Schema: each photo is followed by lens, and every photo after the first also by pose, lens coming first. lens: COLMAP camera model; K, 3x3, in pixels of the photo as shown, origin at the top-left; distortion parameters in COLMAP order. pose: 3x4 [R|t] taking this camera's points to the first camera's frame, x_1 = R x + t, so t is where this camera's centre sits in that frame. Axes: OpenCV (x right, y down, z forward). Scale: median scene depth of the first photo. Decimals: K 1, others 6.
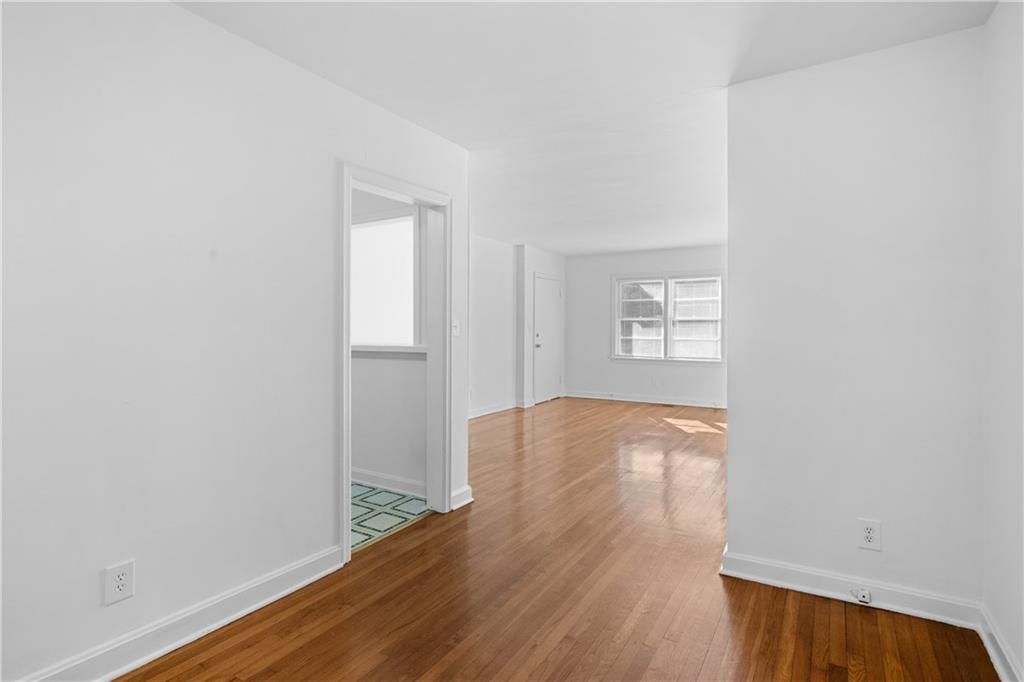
lens RADIAL K [[514.4, 0, 512.5], [0, 514.4, 327.8], [0, 0, 1]] dist [0.000038, 0.000010]
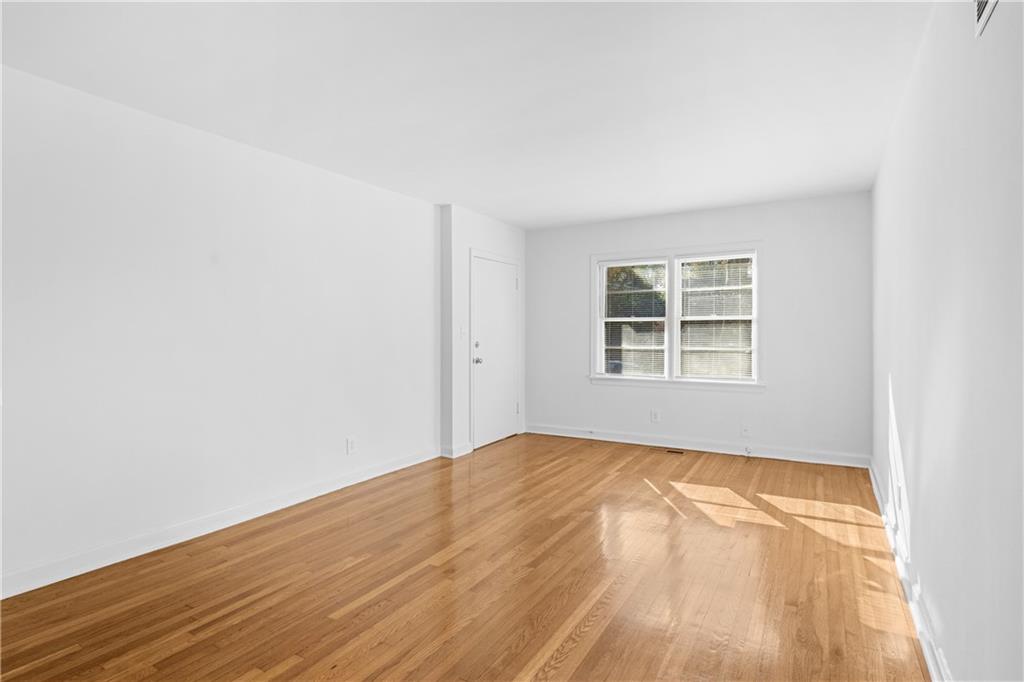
lens RADIAL K [[514.4, 0, 512.5], [0, 514.4, 327.8], [0, 0, 1]] dist [0.000038, 0.000010]
pose [[0.999982, -0.004604, 0.003922, 0.092248], [0.004648, 0.999927, -0.011175, 0.000223], [-0.003871, 0.011193, 0.999930, 0.341029]]
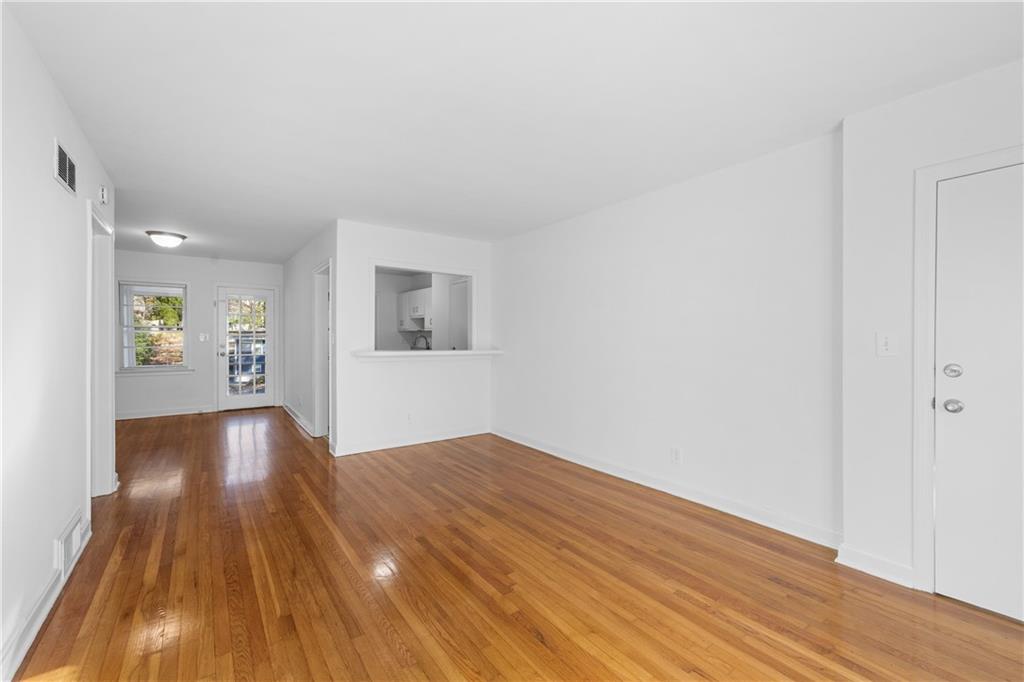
lens RADIAL K [[425.3, 0, 512.0], [0, 425.3, 341.0], [0, 0, 1]] dist [0.000239, 0.000014]
pose [[-0.380083, 0.003422, -0.924946, 0.376613], [-0.009080, 0.999931, 0.007430, -0.002492], [0.924908, 0.011222, -0.380025, 0.859930]]
